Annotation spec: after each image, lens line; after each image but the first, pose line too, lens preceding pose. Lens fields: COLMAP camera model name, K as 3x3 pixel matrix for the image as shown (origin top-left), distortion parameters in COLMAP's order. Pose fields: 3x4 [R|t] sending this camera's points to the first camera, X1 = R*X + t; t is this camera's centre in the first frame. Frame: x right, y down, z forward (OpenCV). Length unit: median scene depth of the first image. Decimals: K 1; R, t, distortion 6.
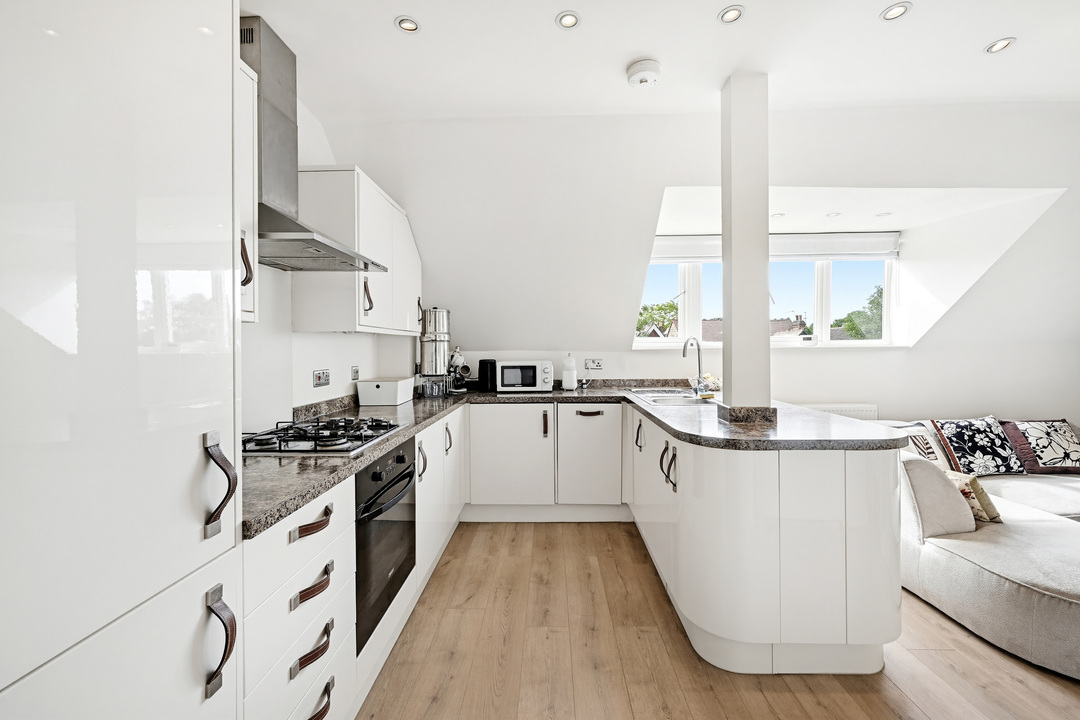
lens RADIAL K [[420.9, 0, 539.1], [0, 420.9, 359.8], [0, 0, 1]] dist [0.000852, -0.000240]
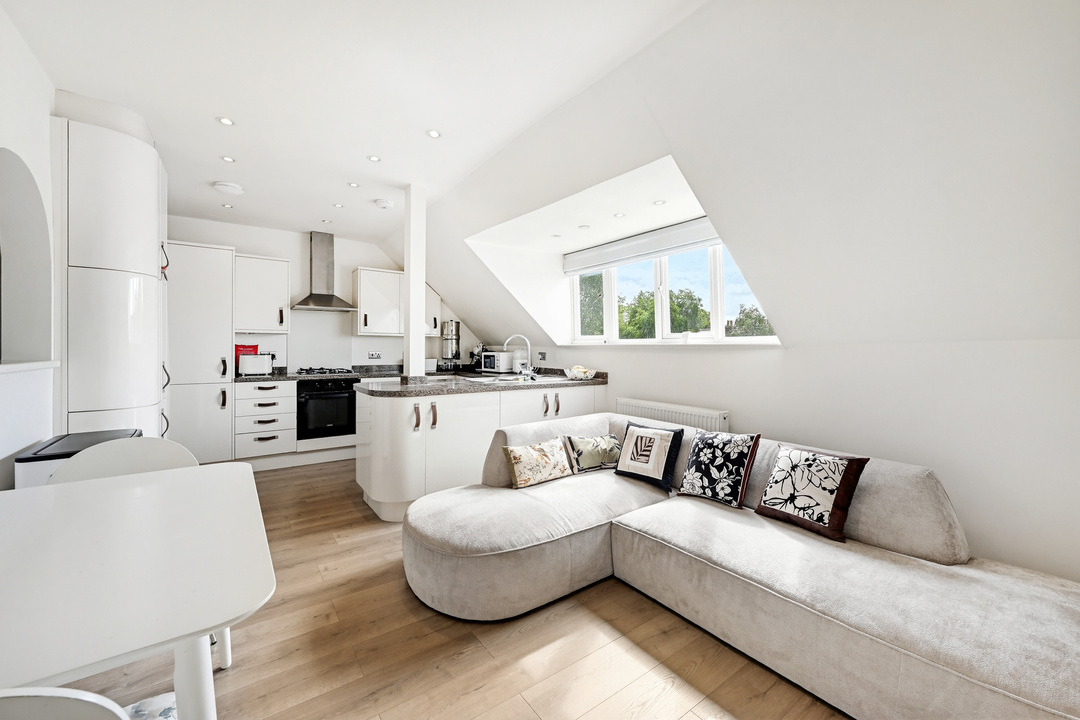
lens RADIAL K [[420.9, 0, 550.1], [0, 420.9, 361.7], [0, 0, 1]] dist [0.000852, -0.000240]
pose [[0.624773, 0.037576, -0.779902, 1.500009], [-0.034840, 0.999188, 0.020232, -0.000930], [0.780029, 0.014531, 0.625574, 0.236039]]
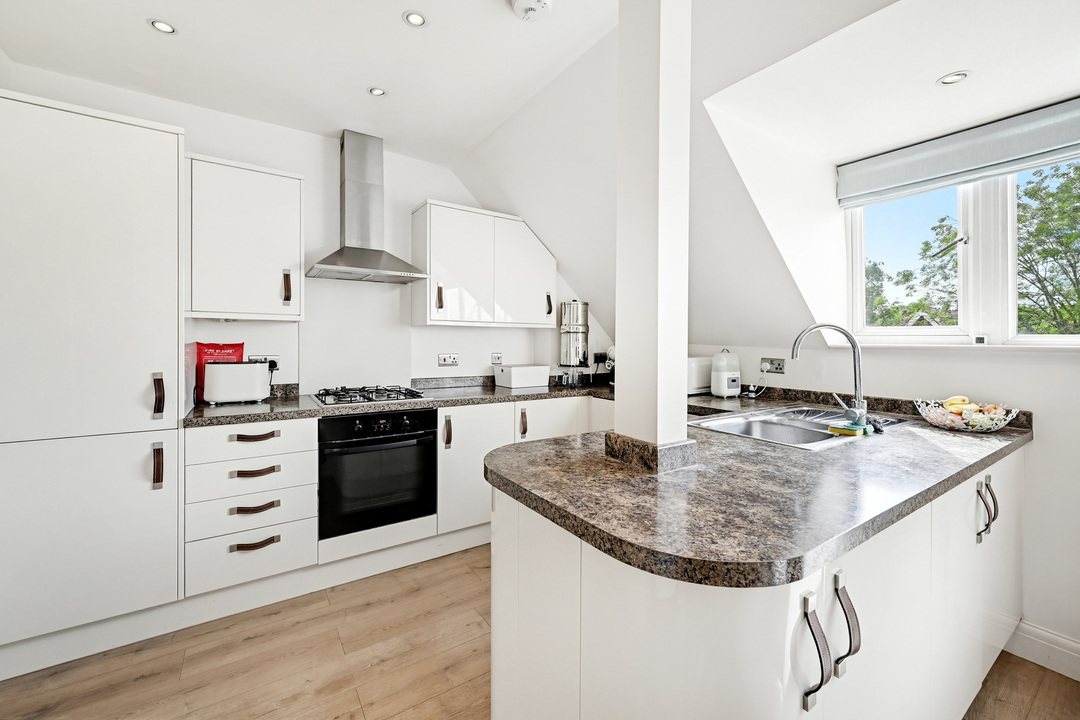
lens RADIAL K [[420.9, 0, 548.3], [0, 420.9, 359.2], [0, 0, 1]] dist [0.000852, -0.000240]
pose [[0.603119, 0.047746, -0.796221, 0.588875], [-0.037535, 0.998800, 0.031462, -0.010568], [0.796767, 0.010911, 0.604188, 0.346670]]
